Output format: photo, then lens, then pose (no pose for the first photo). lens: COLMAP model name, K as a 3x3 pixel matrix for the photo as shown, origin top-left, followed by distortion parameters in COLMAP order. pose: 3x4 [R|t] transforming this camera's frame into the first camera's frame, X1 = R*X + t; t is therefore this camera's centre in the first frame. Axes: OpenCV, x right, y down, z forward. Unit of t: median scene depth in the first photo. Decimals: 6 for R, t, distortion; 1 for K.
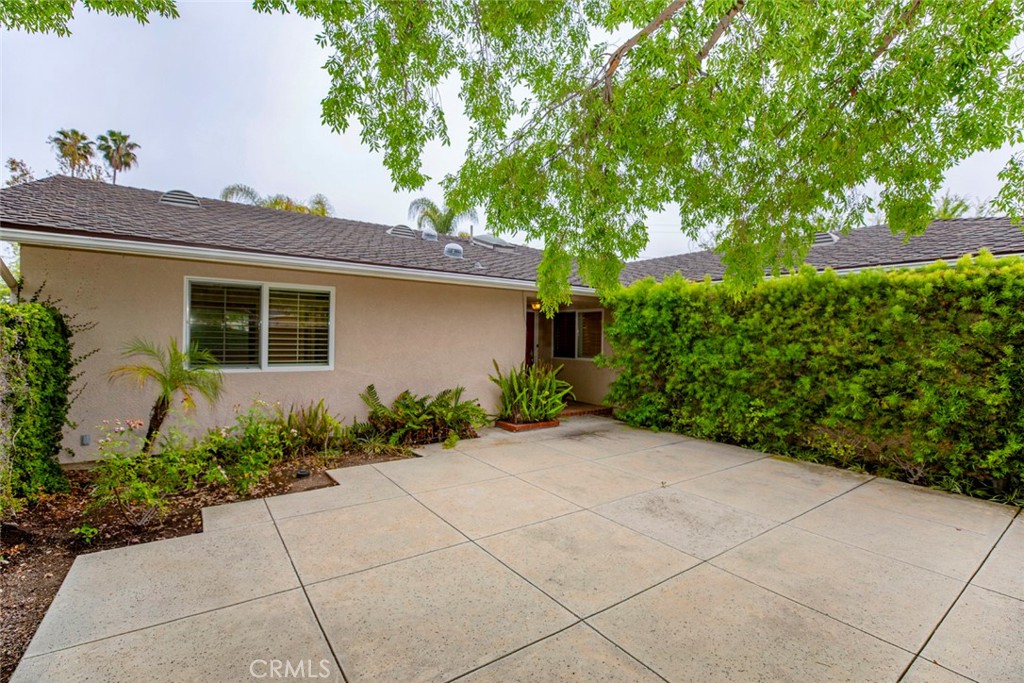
lens RADIAL K [[464.9, 0, 512.1], [0, 464.9, 337.7], [0, 0, 1]] dist [0.000259, -0.000172]
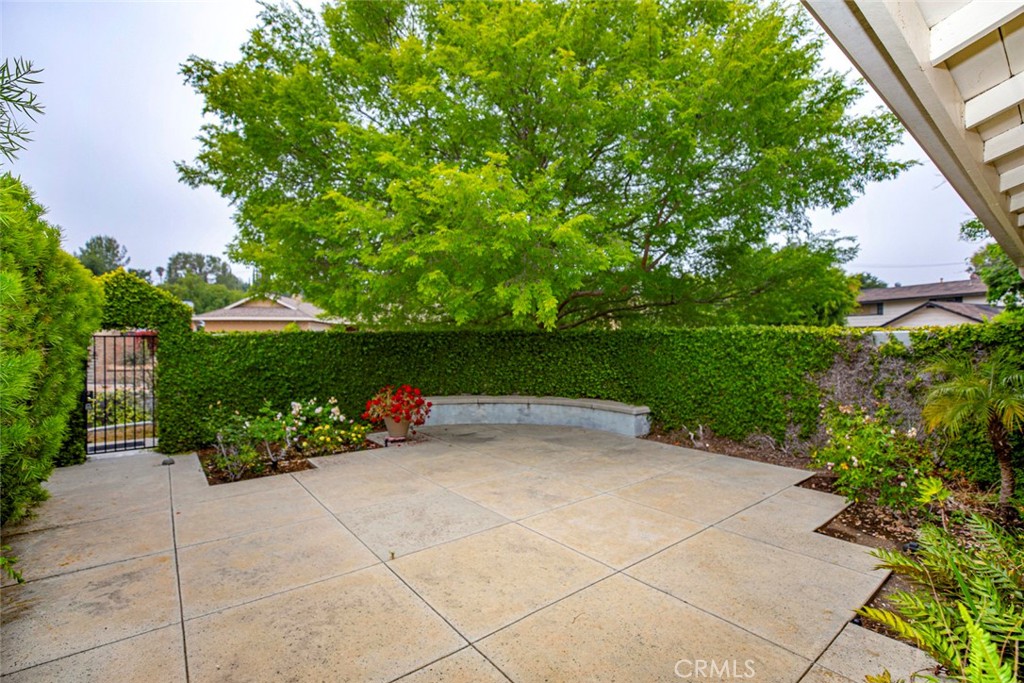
lens RADIAL K [[464.9, 0, 514.0], [0, 464.9, 341.3], [0, 0, 1]] dist [0.000259, -0.000172]
pose [[-0.998670, -0.016037, -0.048999, 0.198228], [-0.016324, 0.999852, 0.005450, -0.009305], [0.048904, 0.006243, -0.998784, 1.833195]]
